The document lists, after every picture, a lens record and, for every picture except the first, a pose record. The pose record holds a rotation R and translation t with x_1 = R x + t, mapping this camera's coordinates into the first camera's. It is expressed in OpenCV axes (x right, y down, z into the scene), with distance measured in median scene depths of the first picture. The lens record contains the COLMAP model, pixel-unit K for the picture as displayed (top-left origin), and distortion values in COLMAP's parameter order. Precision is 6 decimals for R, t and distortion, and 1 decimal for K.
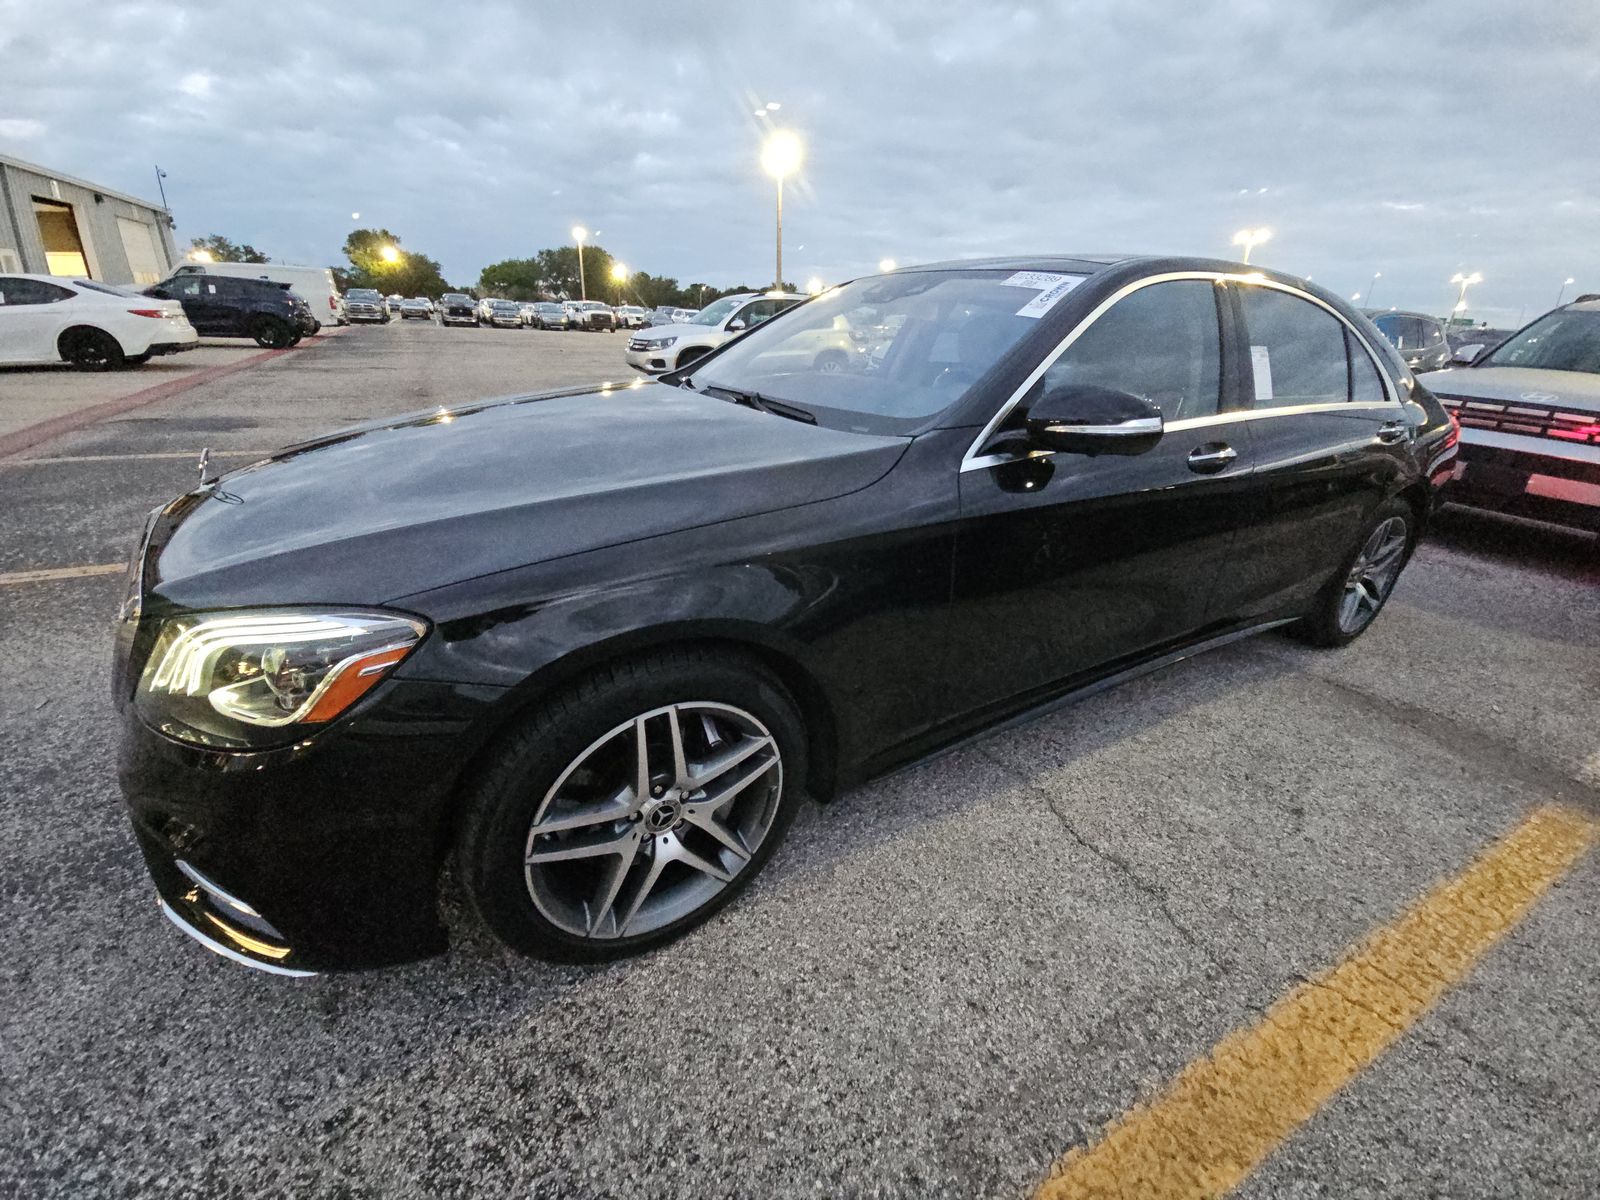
lens RADIAL K [[644.0, 0, 804.2], [0, 644.0, 597.5], [0, 0, 1]] dist [-0.008344, -0.002675]
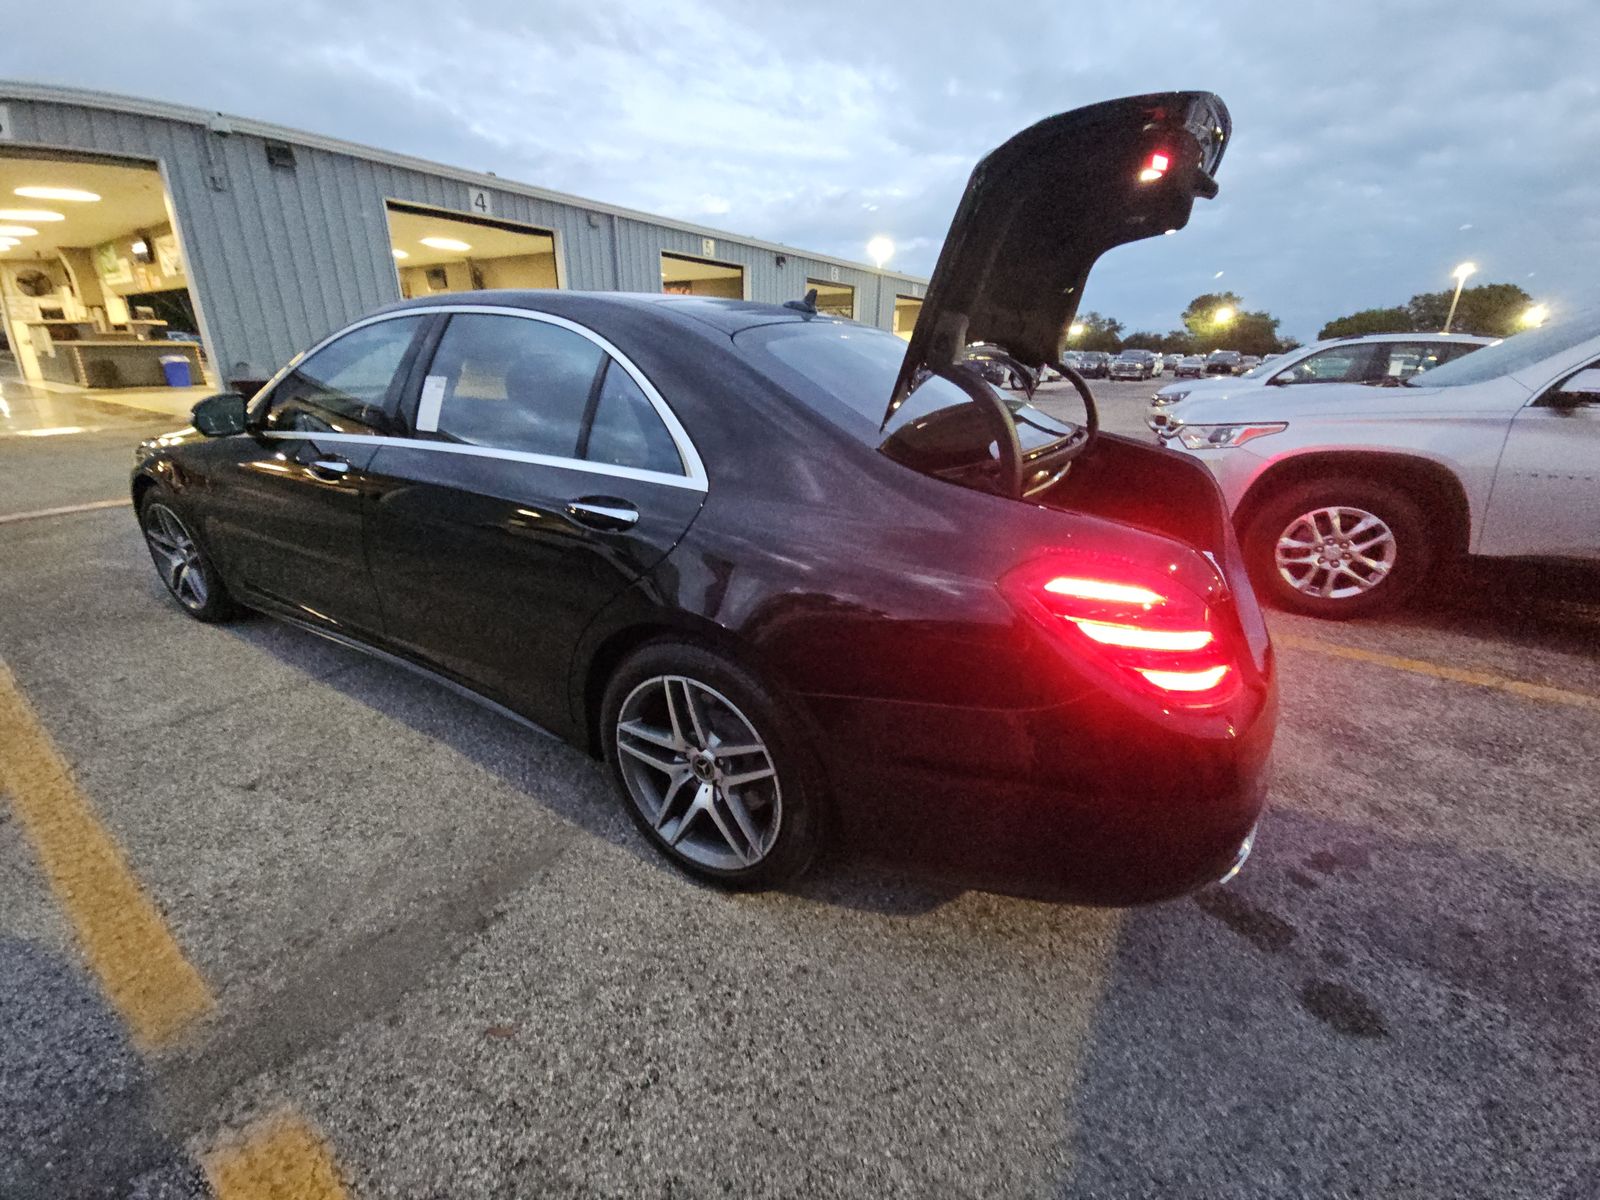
lens RADIAL K [[644.0, 0, 802.1], [0, 644.0, 605.1], [0, 0, 1]] dist [-0.008344, -0.002675]
pose [[0.477514, 0.280906, -0.832509, 1.752633], [-0.337534, 0.933457, 0.121363, -0.351771], [0.811203, 0.223048, 0.540554, 0.943608]]
